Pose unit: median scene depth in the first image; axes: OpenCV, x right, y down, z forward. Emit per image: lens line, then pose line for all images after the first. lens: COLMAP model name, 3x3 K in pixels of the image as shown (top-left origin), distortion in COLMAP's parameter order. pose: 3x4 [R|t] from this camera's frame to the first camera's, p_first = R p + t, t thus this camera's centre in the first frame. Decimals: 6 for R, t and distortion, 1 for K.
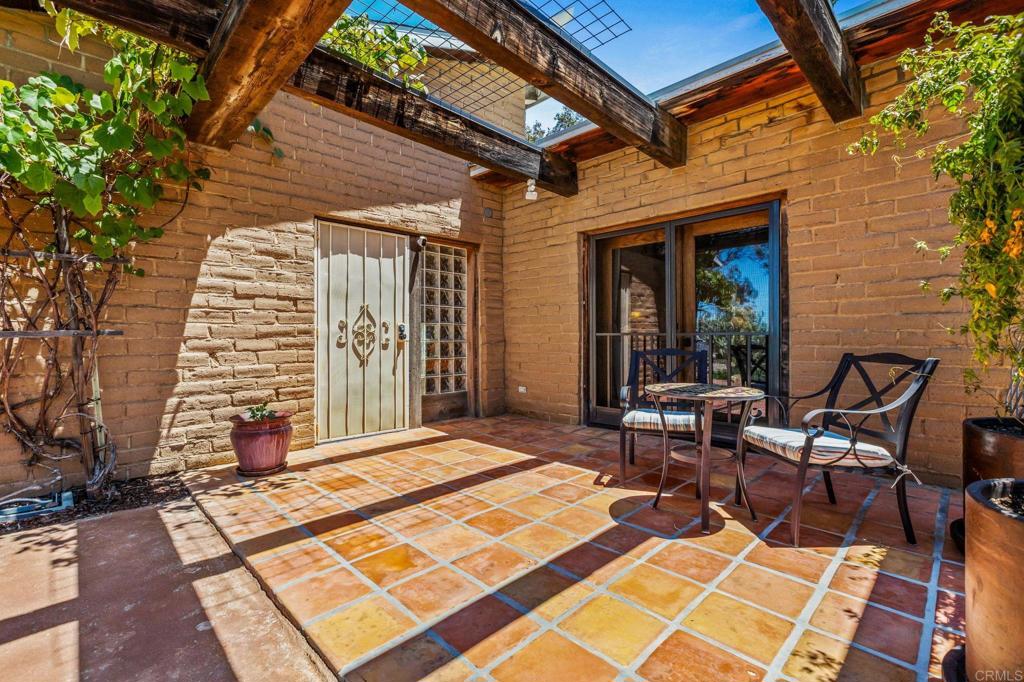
lens RADIAL K [[457.6, 0, 513.5], [0, 457.6, 335.1], [0, 0, 1]] dist [0.002231, -0.000144]
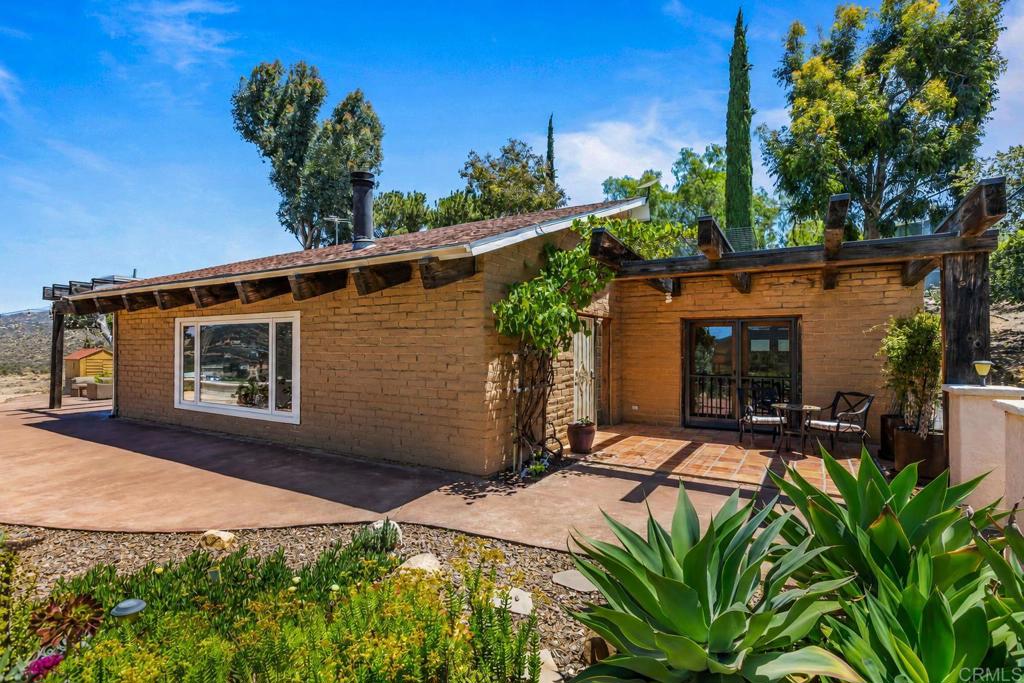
lens RADIAL K [[488.2, 0, 512.0], [0, 488.2, 341.5], [0, 0, 1]] dist [0.000644, -0.000029]
pose [[0.972308, 0.014274, 0.233266, -1.227718], [-0.010951, 0.999819, -0.015535, -0.128745], [-0.233445, 0.012550, 0.972289, -0.897942]]
